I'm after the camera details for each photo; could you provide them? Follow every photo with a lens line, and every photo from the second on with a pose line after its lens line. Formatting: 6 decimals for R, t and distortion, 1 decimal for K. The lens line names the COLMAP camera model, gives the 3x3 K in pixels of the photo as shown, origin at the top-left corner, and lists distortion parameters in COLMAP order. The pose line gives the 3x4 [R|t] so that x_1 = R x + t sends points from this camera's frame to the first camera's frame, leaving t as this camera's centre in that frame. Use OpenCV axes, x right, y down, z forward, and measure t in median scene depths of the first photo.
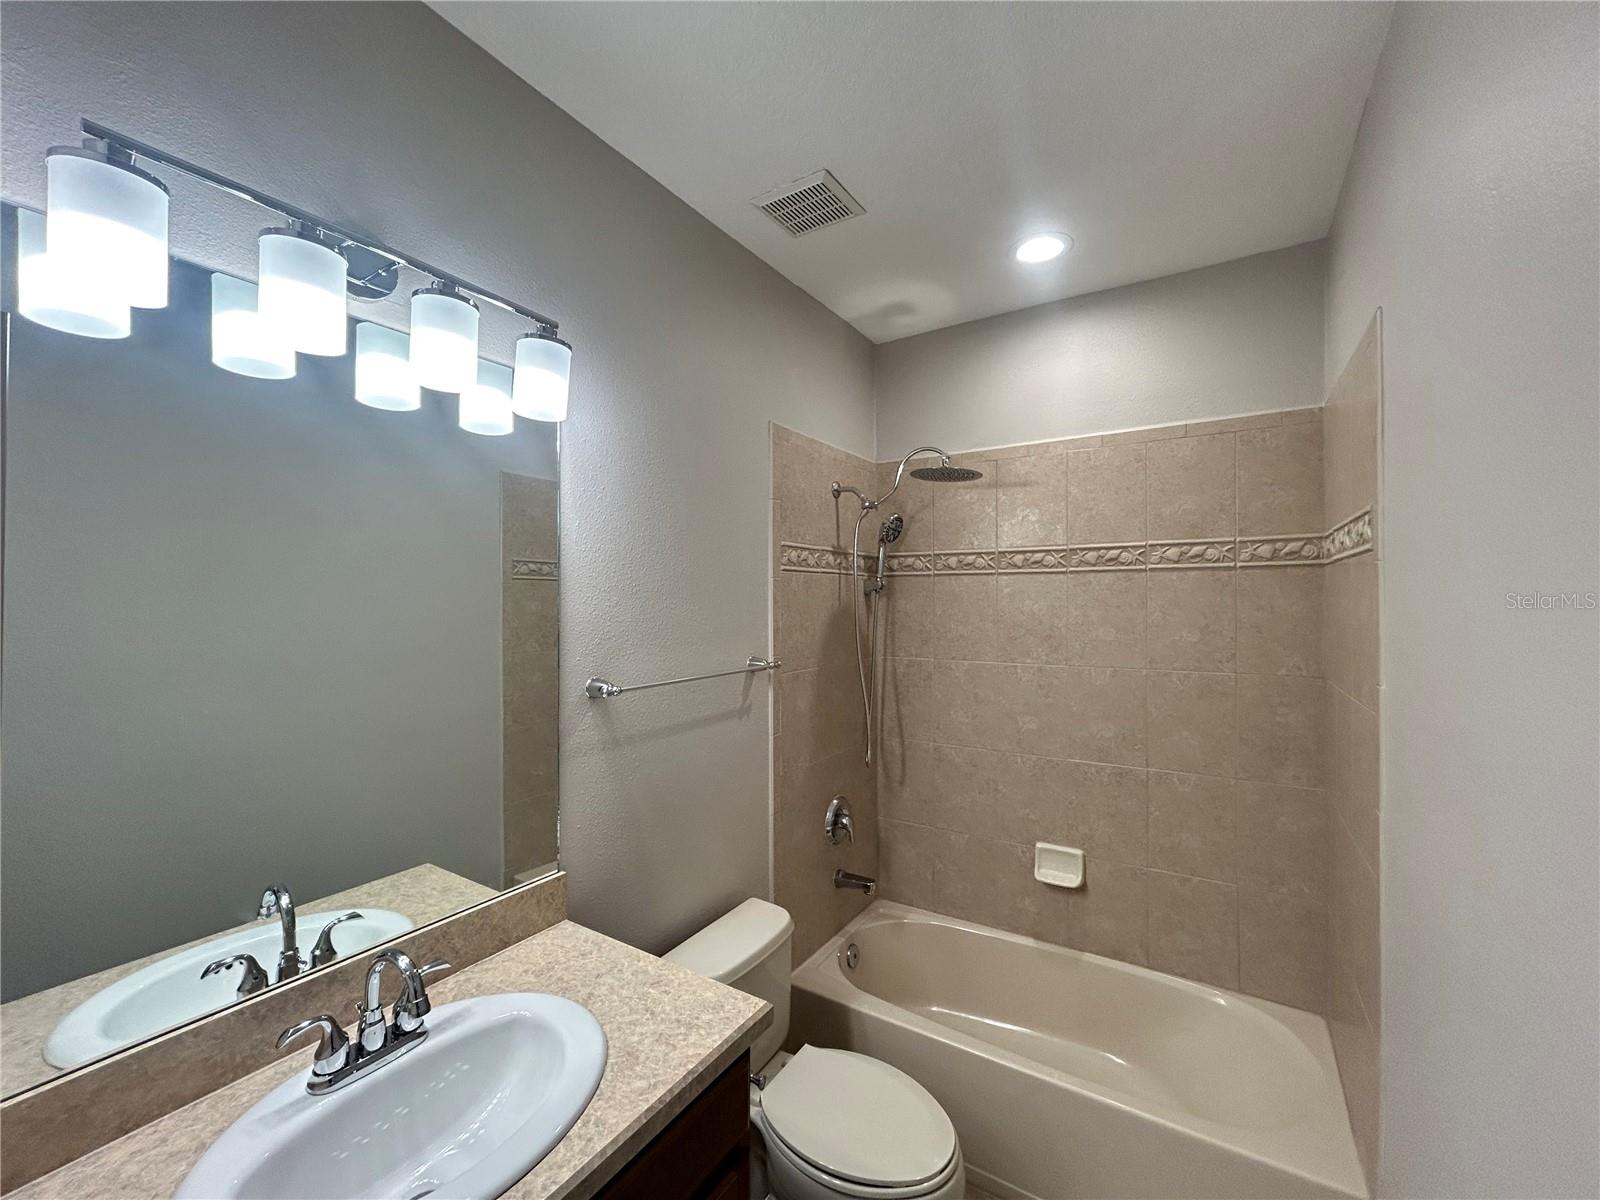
lens RADIAL K [[648.5, 0, 804.9], [0, 648.5, 594.8], [0, 0, 1]] dist [-0.002741, 0.001431]
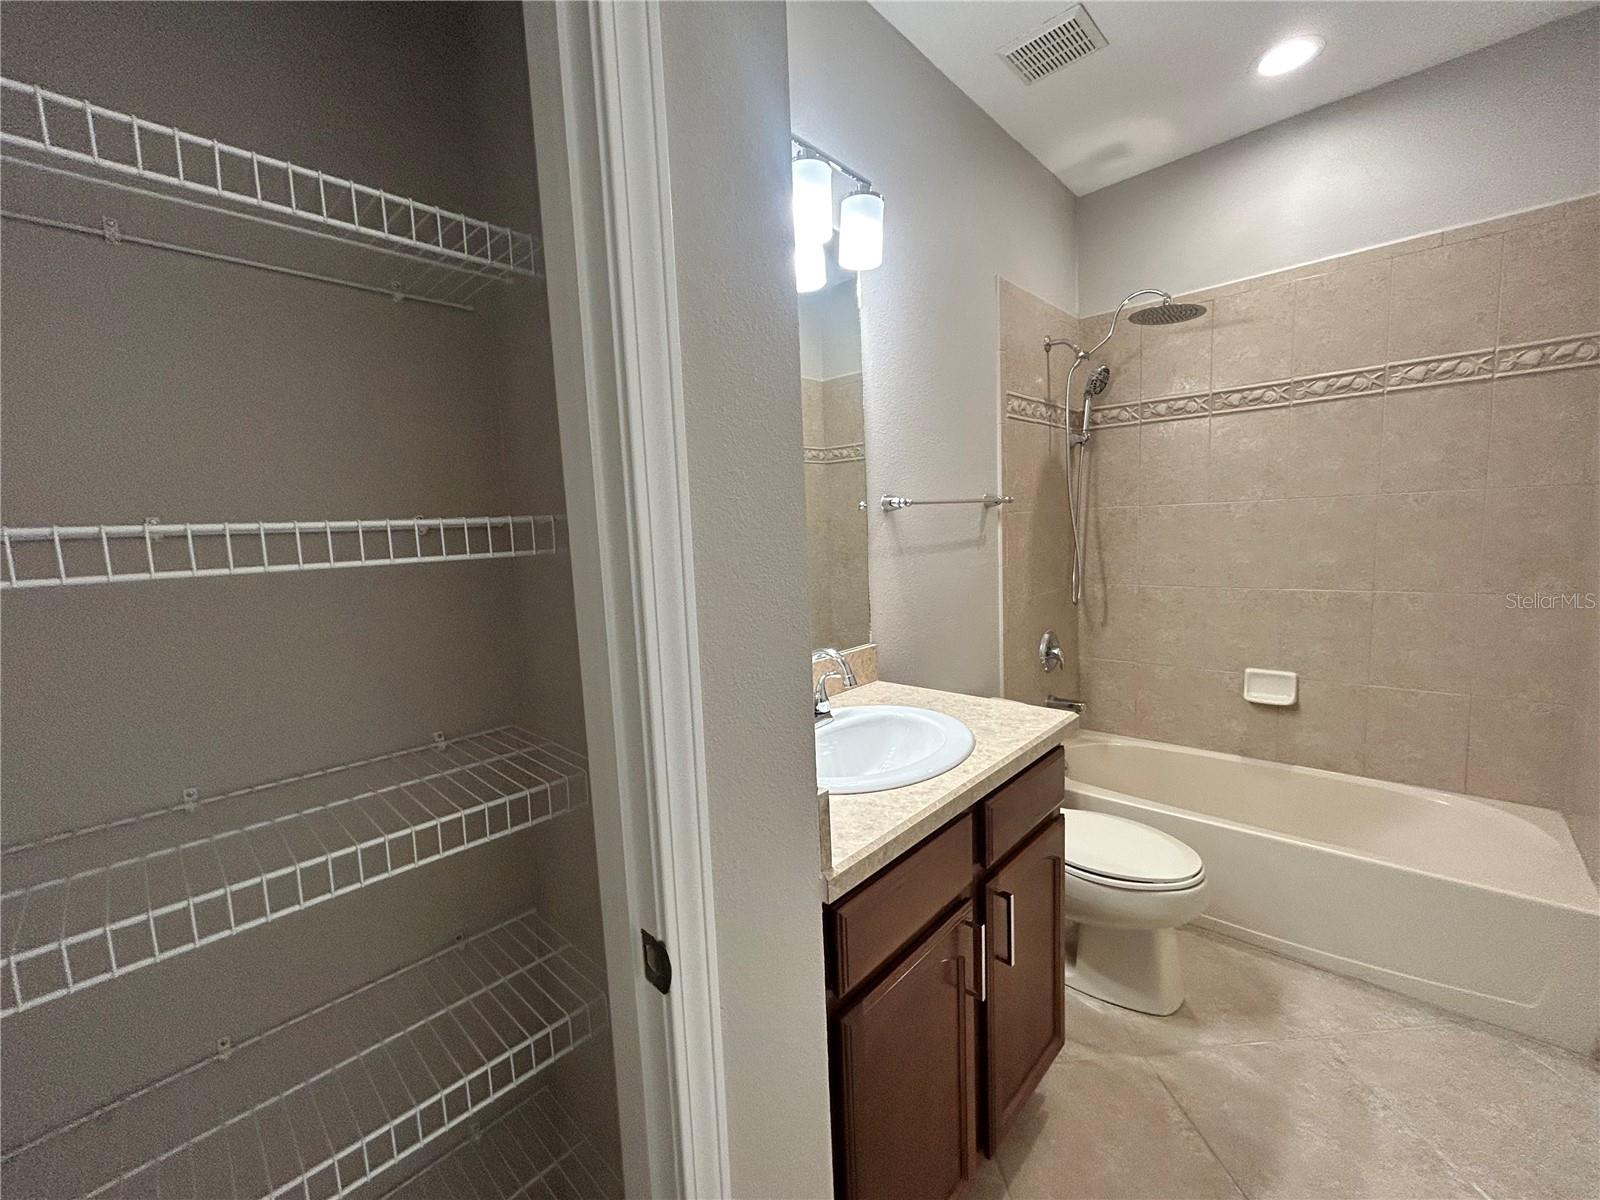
lens RADIAL K [[648.5, 0, 797.2], [0, 648.5, 600.8], [0, 0, 1]] dist [-0.002741, 0.001431]
pose [[0.983538, -0.023566, -0.179158, -0.183361], [0.045030, 0.992145, 0.116705, 0.117727], [0.175000, -0.122851, 0.976874, -0.164567]]
